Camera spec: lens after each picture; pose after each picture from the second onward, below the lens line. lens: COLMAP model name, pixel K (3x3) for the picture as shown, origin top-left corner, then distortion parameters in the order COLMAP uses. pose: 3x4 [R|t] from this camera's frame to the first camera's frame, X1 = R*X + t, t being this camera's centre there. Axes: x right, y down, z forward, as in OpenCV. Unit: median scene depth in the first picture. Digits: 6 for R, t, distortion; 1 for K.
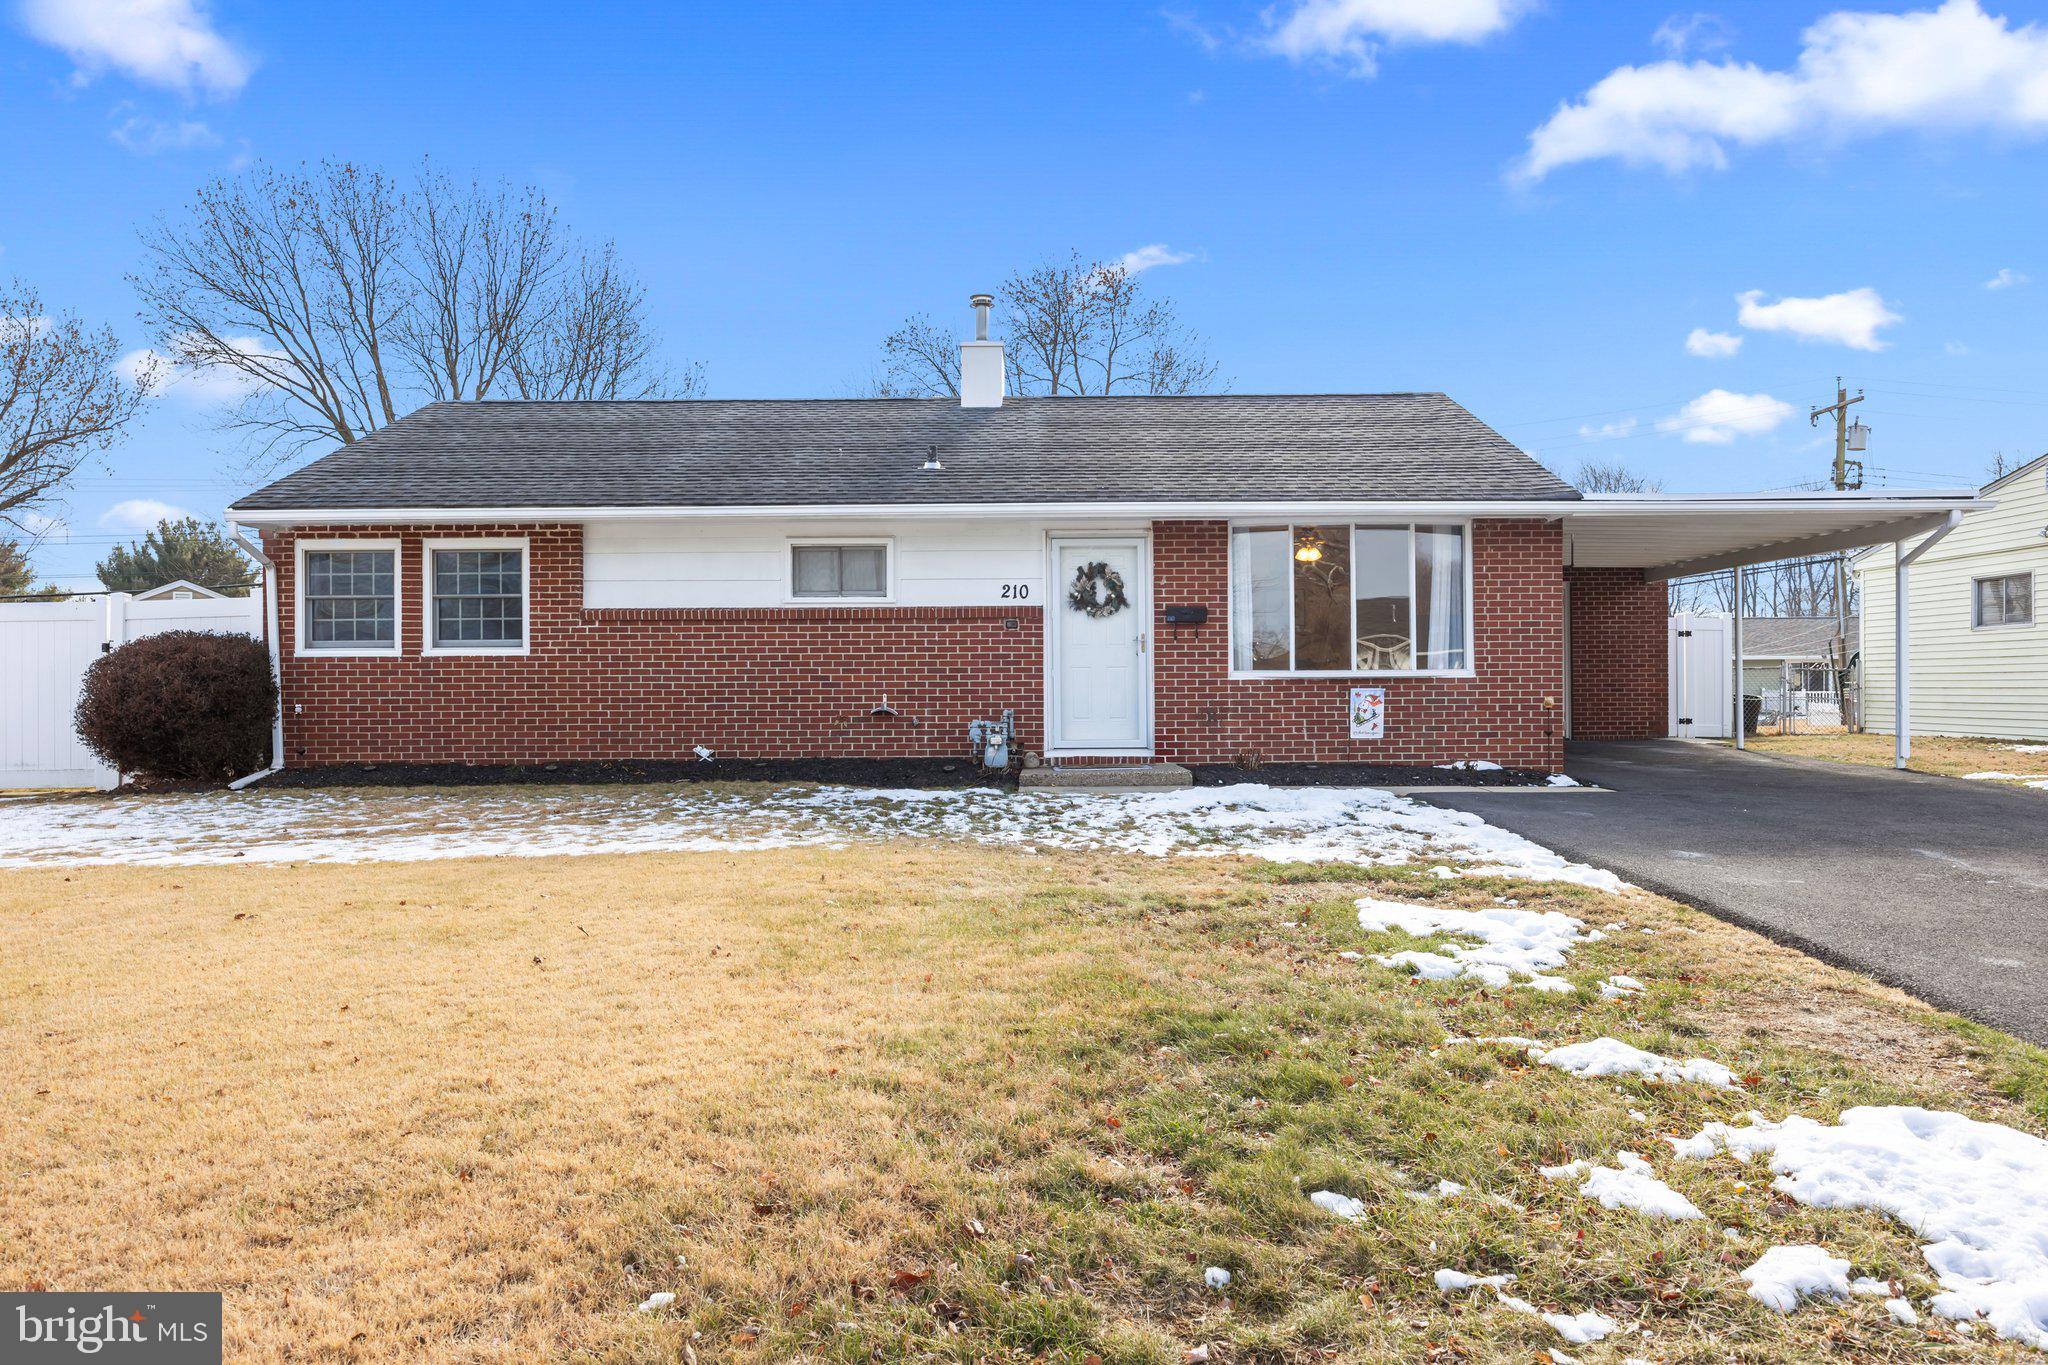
lens RADIAL K [[1523.9, 0, 1018.3], [0, 1523.9, 677.6], [0, 0, 1]] dist [-0.003882, 0.012283]
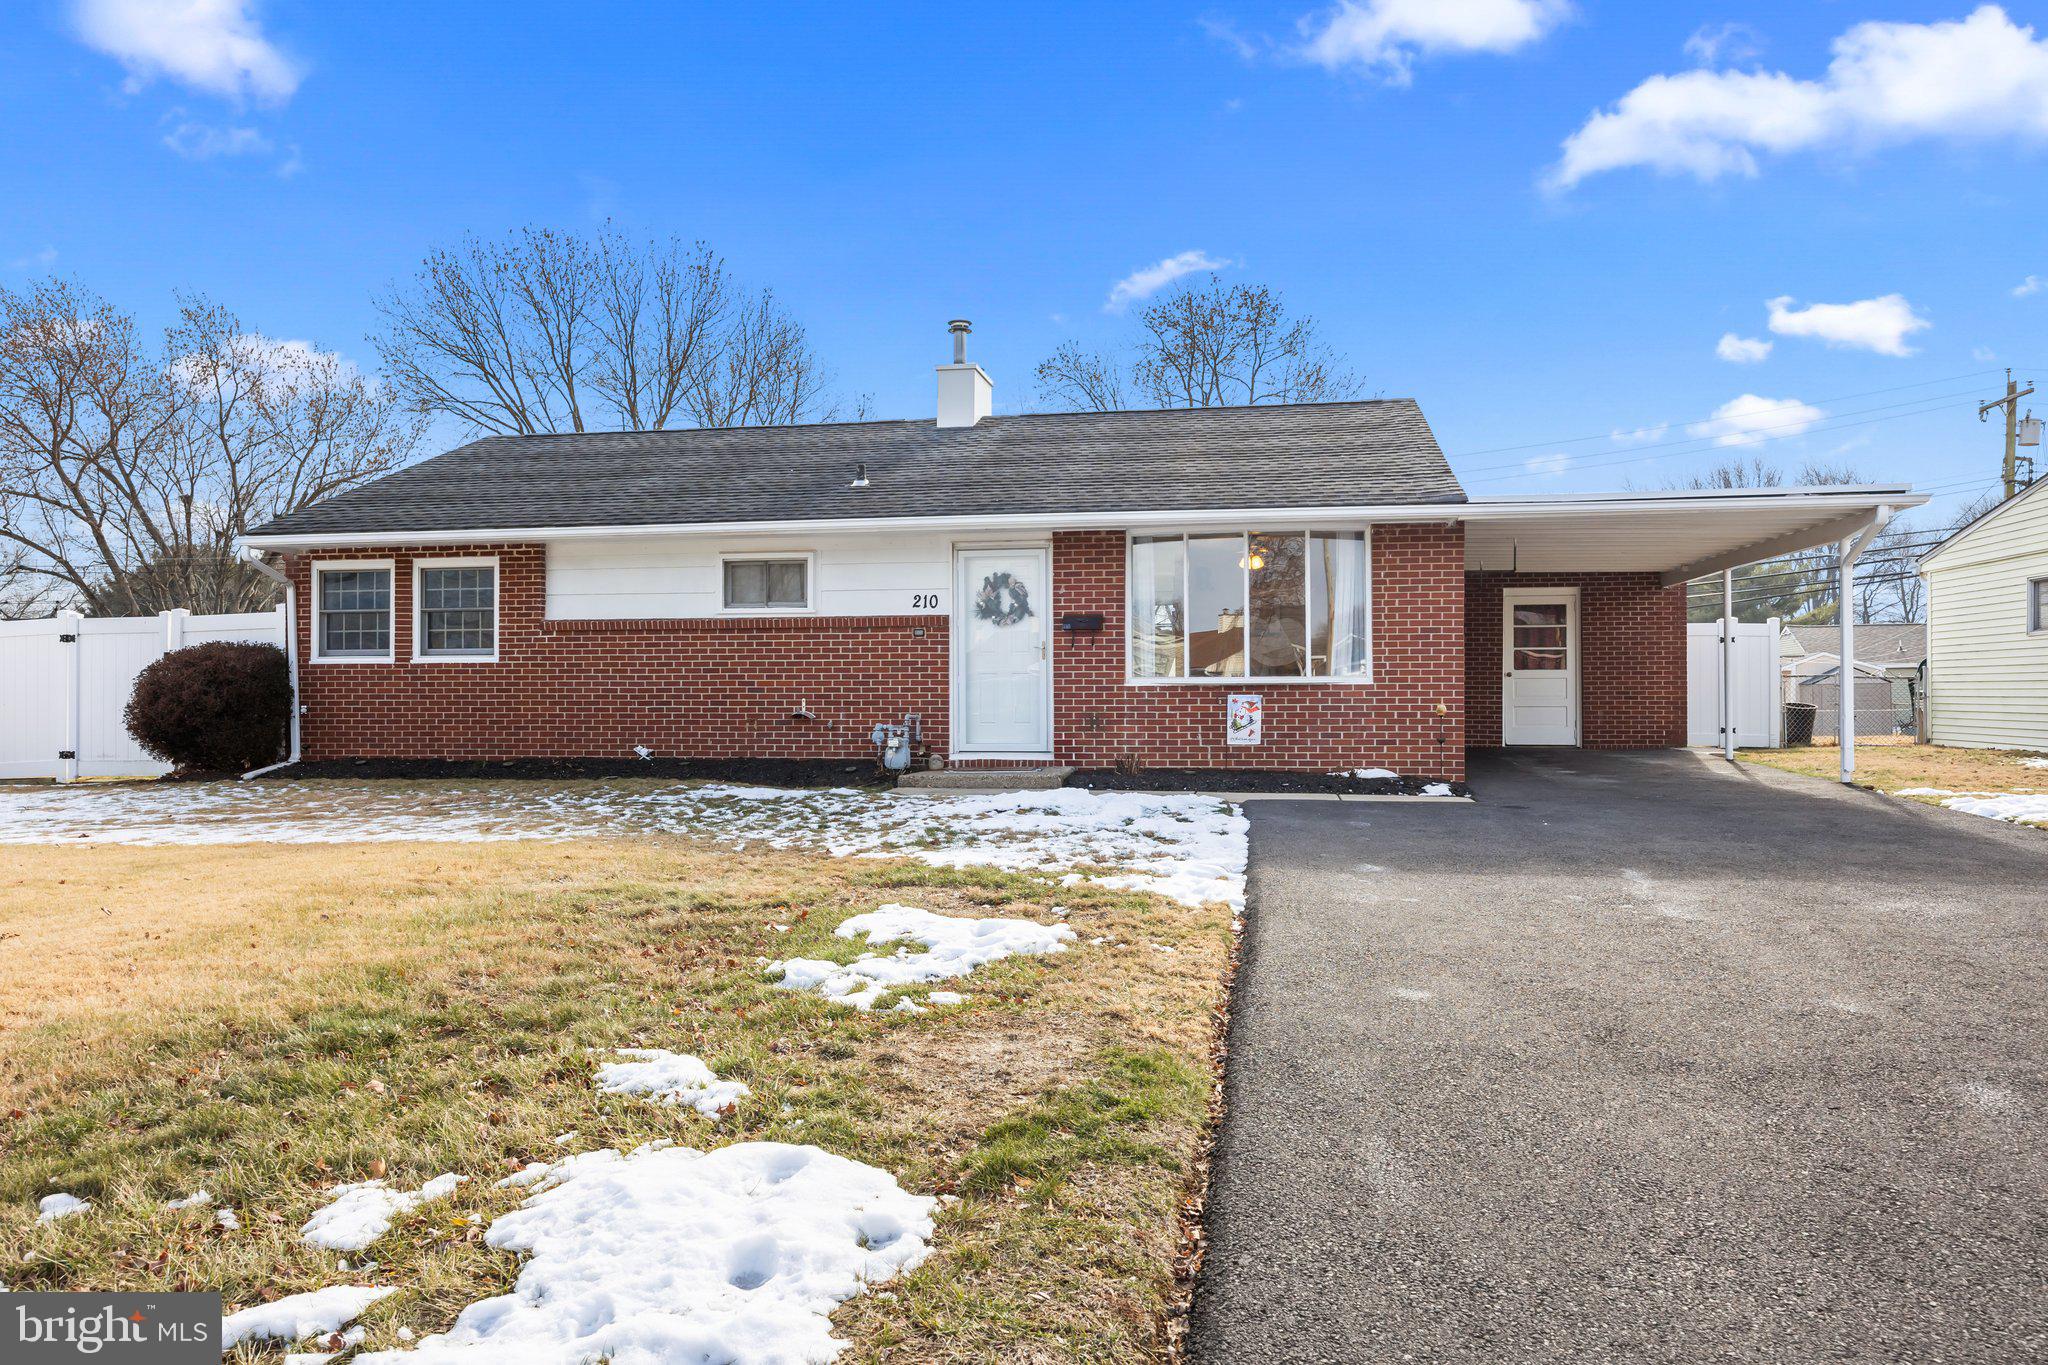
lens RADIAL K [[1424.5, 0, 1013.4], [0, 1424.5, 692.4], [0, 0, 1]] dist [0.001949, -0.009513]
pose [[0.983663, 0.003198, -0.179992, 0.234952], [-0.002111, 0.999978, 0.006228, -0.000103], [0.180008, -0.005746, 0.983648, 0.046093]]
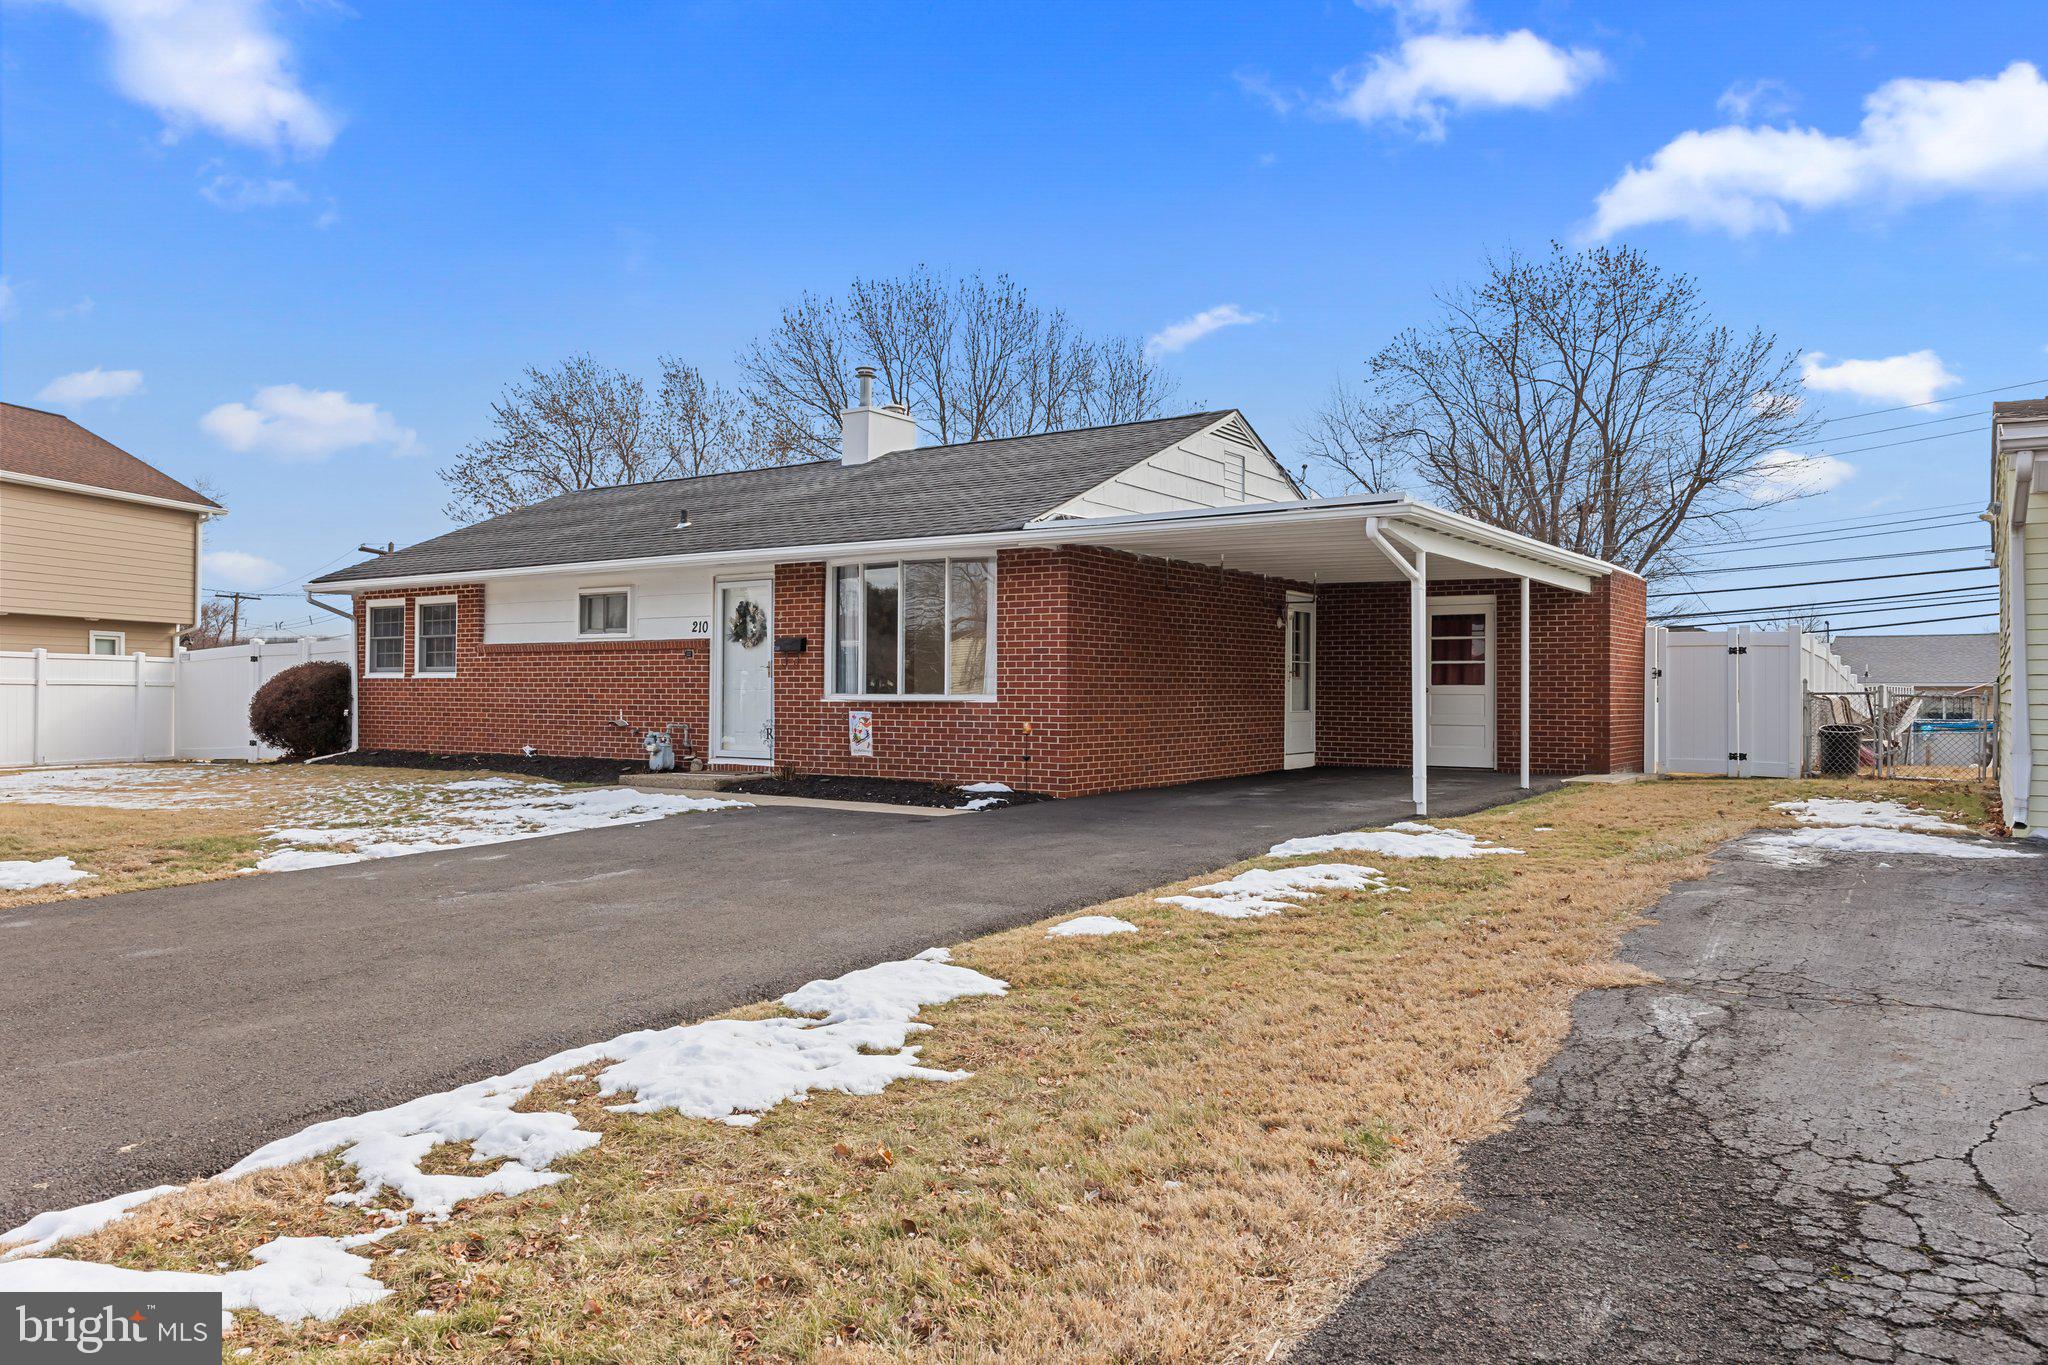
lens RADIAL K [[1424.5, 0, 997.1], [0, 1424.5, 718.1], [0, 0, 1]] dist [0.001949, -0.009513]
pose [[0.821720, 0.020147, -0.569536, 0.849318], [-0.006807, 0.999651, 0.025541, -0.014191], [0.569851, -0.017111, 0.821570, 0.195681]]
